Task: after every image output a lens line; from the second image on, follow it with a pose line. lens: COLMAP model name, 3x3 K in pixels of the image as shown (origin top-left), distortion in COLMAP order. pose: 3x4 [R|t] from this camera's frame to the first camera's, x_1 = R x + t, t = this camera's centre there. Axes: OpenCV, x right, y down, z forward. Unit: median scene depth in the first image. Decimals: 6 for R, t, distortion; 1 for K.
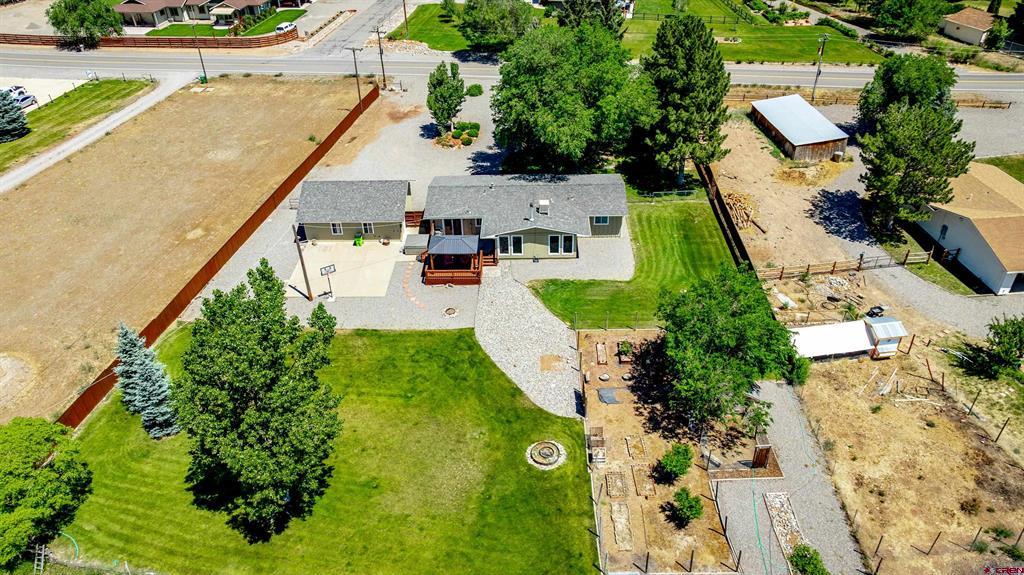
lens RADIAL K [[723.7, 0, 508.2], [0, 723.7, 287.7], [0, 0, 1]] dist [-0.042571, 0.048431]
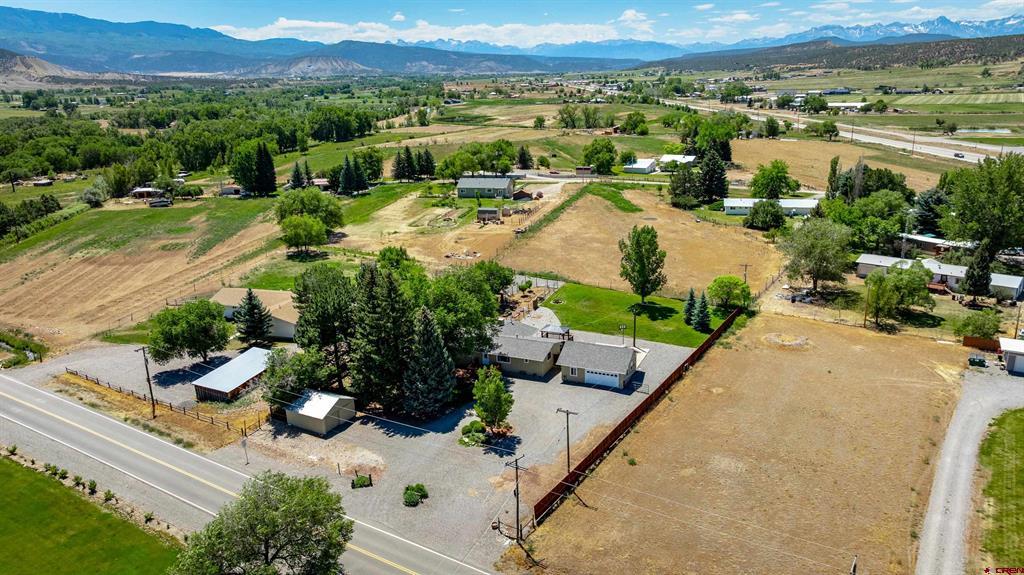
lens RADIAL K [[723.7, 0, 508.6], [0, 723.7, 288.0], [0, 0, 1]] dist [-0.042571, 0.048431]
pose [[-0.921848, -0.055122, 0.383612, -0.657038], [0.263136, 0.637679, 0.723965, -1.470583], [-0.284528, 0.768328, -0.573338, 1.971270]]
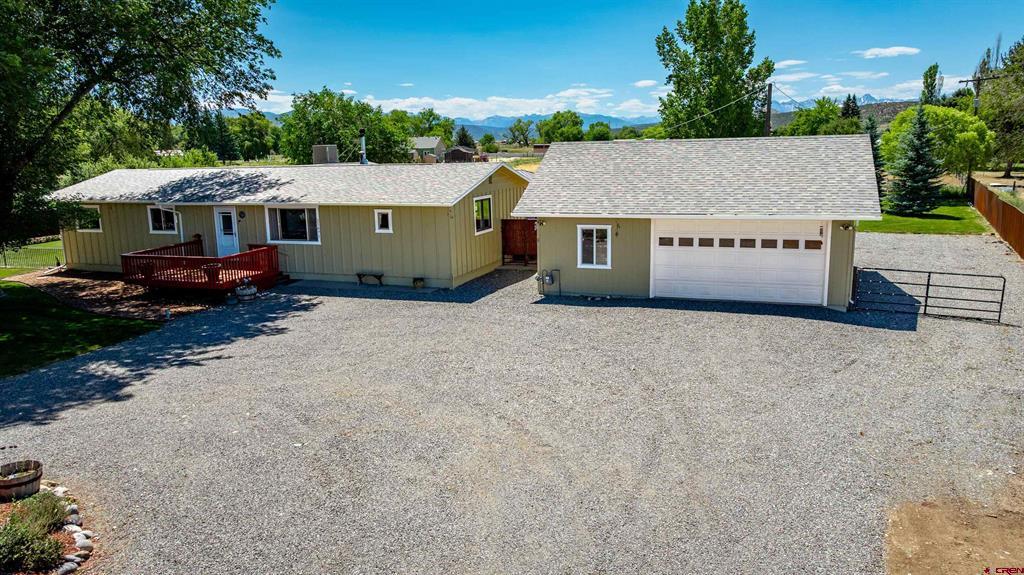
lens RADIAL K [[723.7, 0, 512.7], [0, 723.7, 294.1], [0, 0, 1]] dist [-0.042571, 0.048431]
pose [[-0.947301, -0.015491, 0.319971, -0.259067], [0.219837, 0.695078, 0.684499, -0.381821], [-0.233008, 0.718768, -0.655042, 1.403108]]
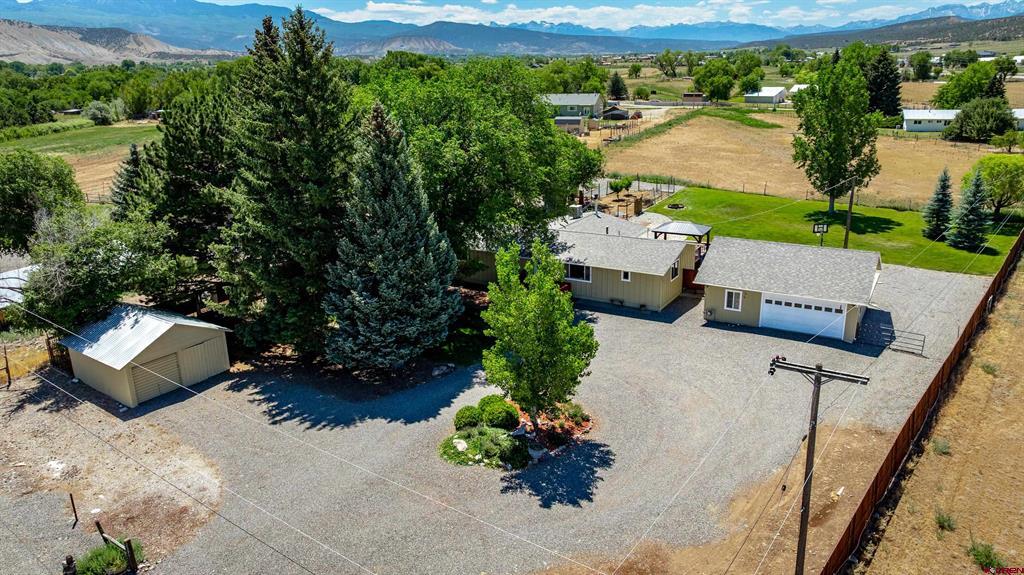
lens RADIAL K [[723.7, 0, 510.0], [0, 723.7, 292.4], [0, 0, 1]] dist [-0.042571, 0.048431]
pose [[-0.870068, -0.102258, 0.482208, -0.336272], [0.318907, 0.629163, 0.708839, -0.733198], [-0.375872, 0.770518, -0.514804, 1.596168]]
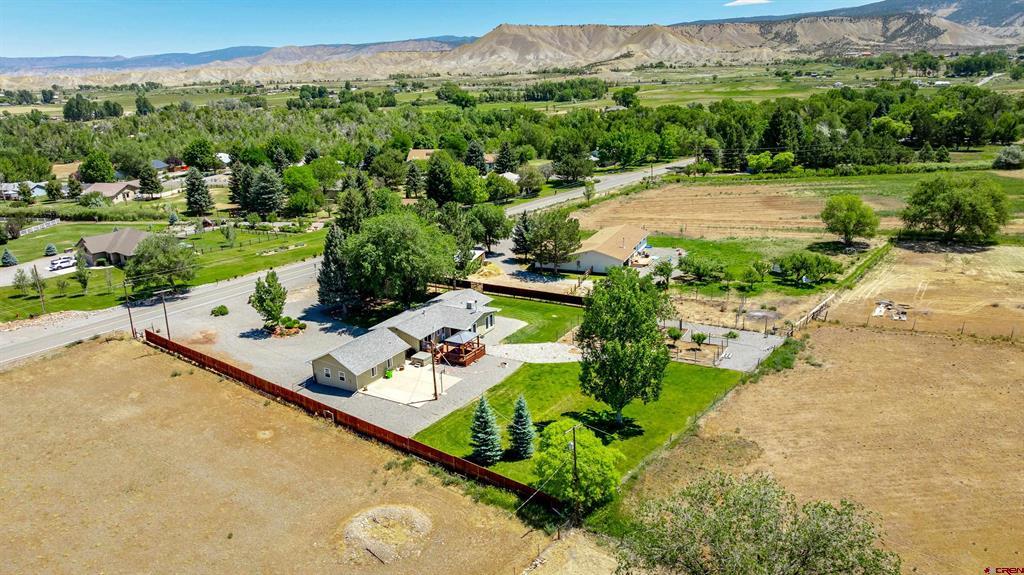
lens RADIAL K [[723.7, 0, 509.5], [0, 723.7, 293.4], [0, 0, 1]] dist [-0.042571, 0.048431]
pose [[0.477166, -0.247943, 0.843111, -1.247867], [0.514202, 0.856780, -0.039054, -0.028081], [-0.712677, 0.452165, 0.536319, 0.076950]]
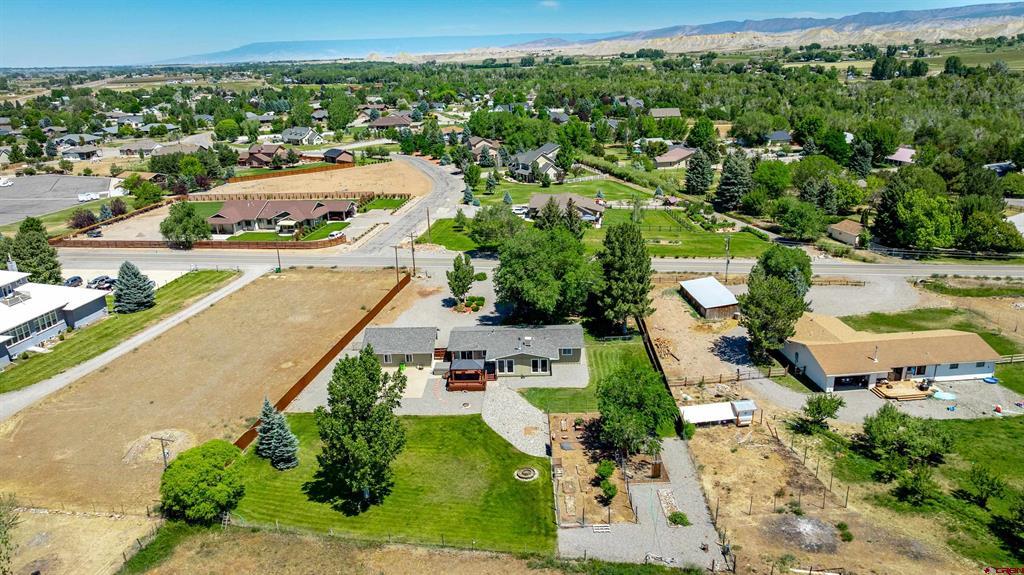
lens RADIAL K [[723.7, 0, 509.0], [0, 723.7, 281.9], [0, 0, 1]] dist [-0.042571, 0.048431]
pose [[0.999999, -0.001610, 0.000362, 0.009848], [0.001646, 0.957631, -0.287993, 0.204302], [0.000117, 0.287993, 0.957632, -0.481675]]
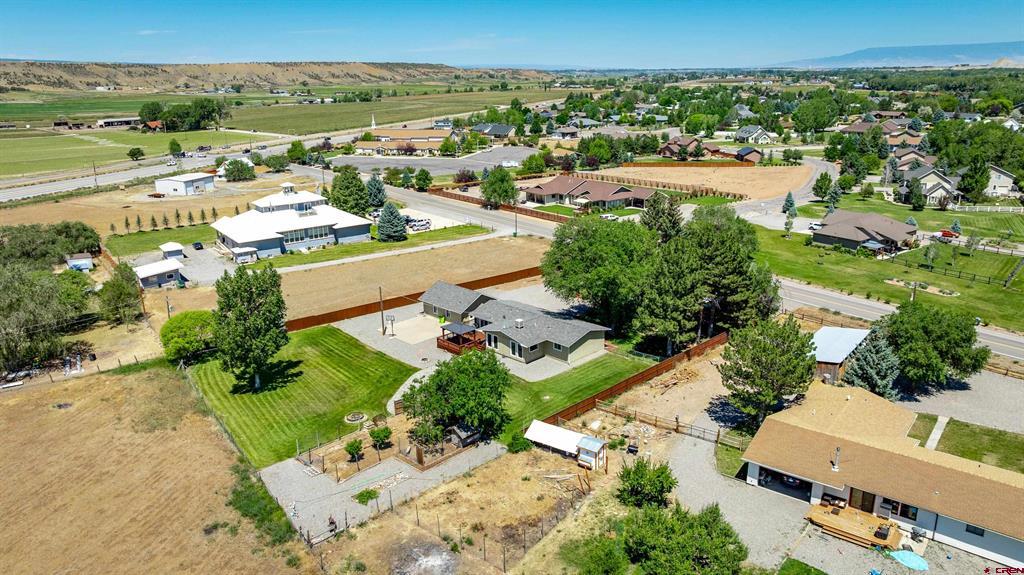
lens RADIAL K [[723.7, 0, 509.7], [0, 723.7, 280.8], [0, 0, 1]] dist [-0.042571, 0.048431]
pose [[0.719316, 0.206779, -0.663195, 0.994439], [-0.393537, 0.908003, -0.143731, 0.027975], [0.572463, 0.364379, 0.734516, -0.119381]]
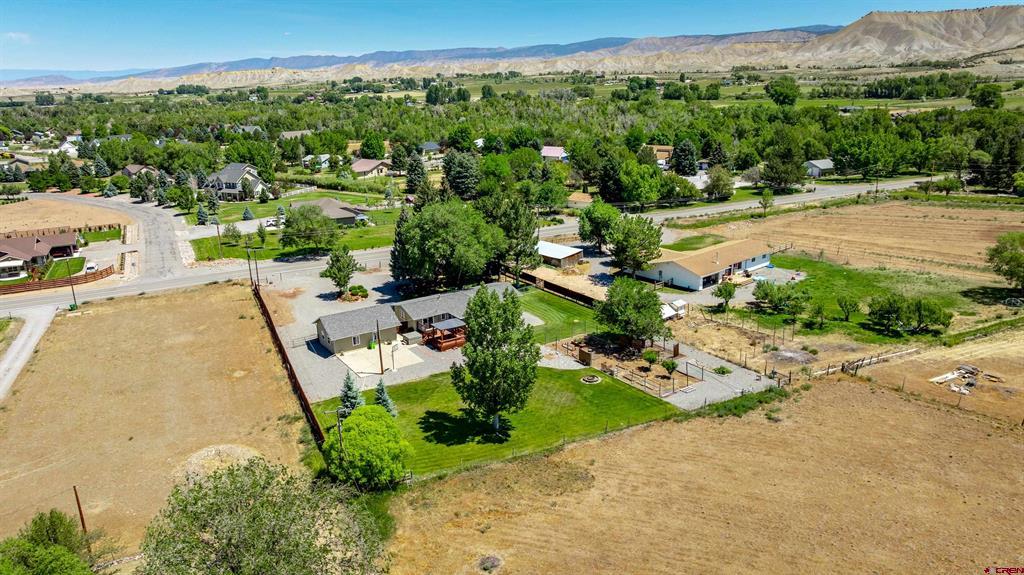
lens RADIAL K [[723.7, 0, 508.0], [0, 723.7, 289.4], [0, 0, 1]] dist [-0.042571, 0.048431]
pose [[0.822888, -0.159828, 0.545261, -0.807914], [0.327512, 0.917591, -0.225304, 0.266133], [-0.464317, 0.363980, 0.807421, -0.371760]]
